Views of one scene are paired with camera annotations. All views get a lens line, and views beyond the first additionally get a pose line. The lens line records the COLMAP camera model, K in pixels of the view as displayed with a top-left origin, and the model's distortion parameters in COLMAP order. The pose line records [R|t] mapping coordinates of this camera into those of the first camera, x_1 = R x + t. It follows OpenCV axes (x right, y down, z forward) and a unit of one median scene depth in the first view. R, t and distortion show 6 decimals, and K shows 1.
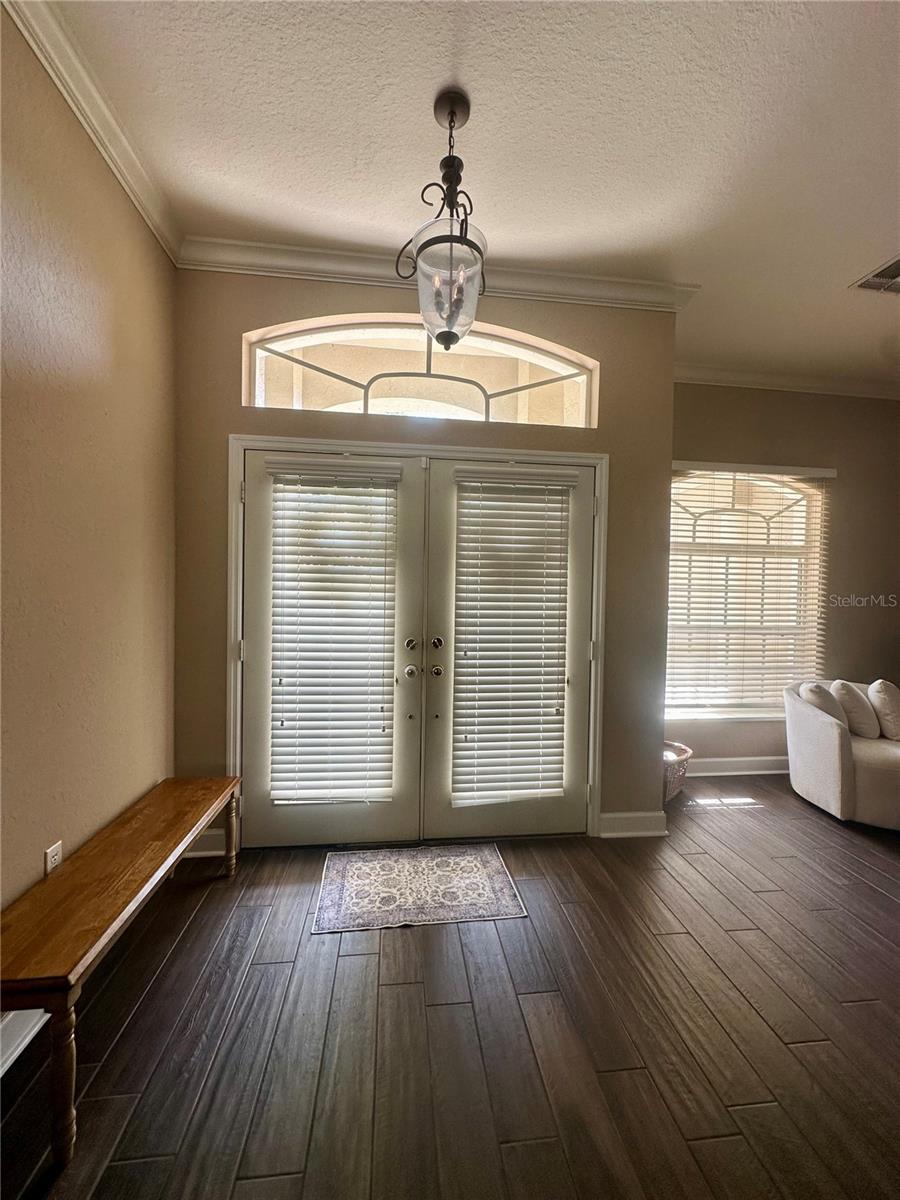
lens RADIAL K [[479.6, 0, 452.1], [0, 479.6, 600.9], [0, 0, 1]] dist [-0.002137, 0.000836]
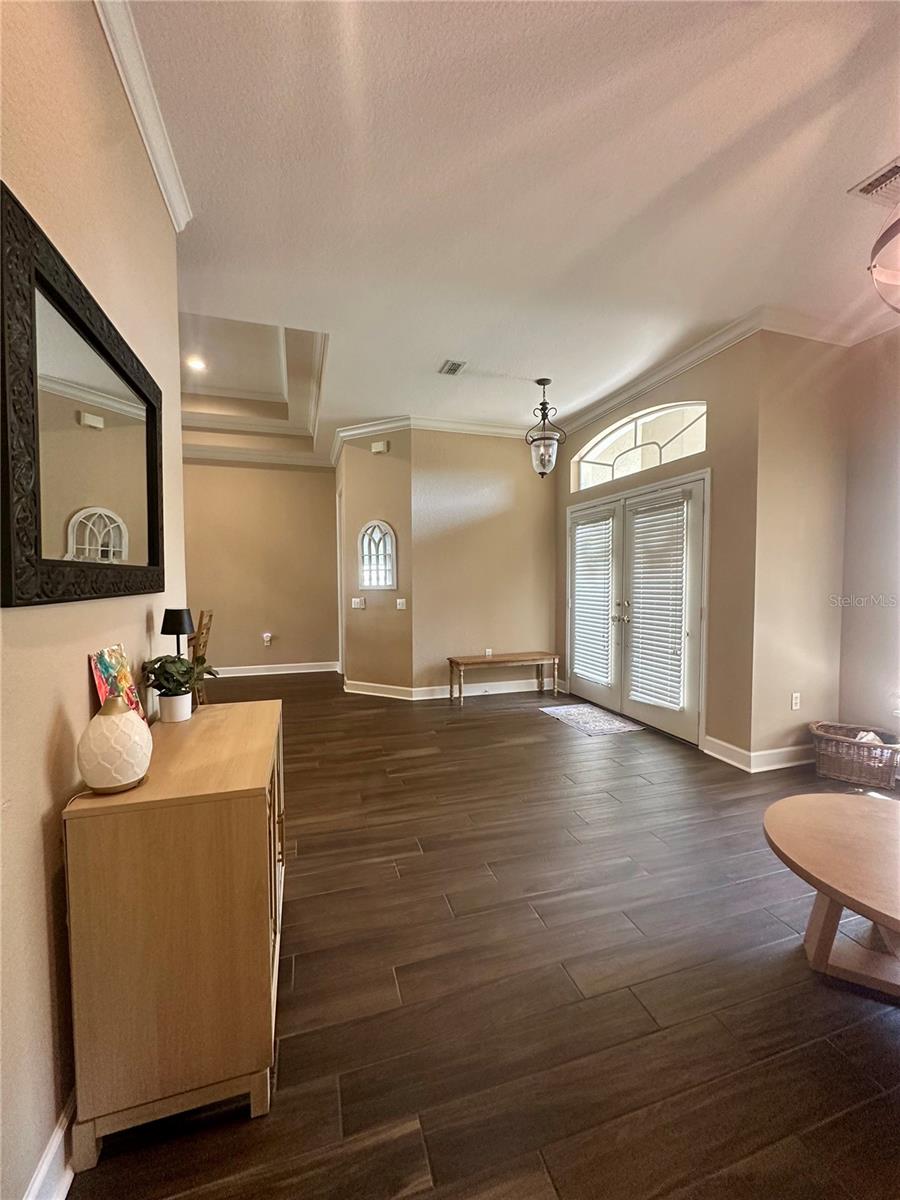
lens RADIAL K [[479.6, 0, 452.1], [0, 479.6, 600.9], [0, 0, 1]] dist [-0.002137, 0.000836]
pose [[0.183789, 0.023448, -0.982686, 1.585462], [-0.013342, 0.999683, 0.021358, 0.050225], [0.982875, 0.009185, 0.184044, 0.049848]]
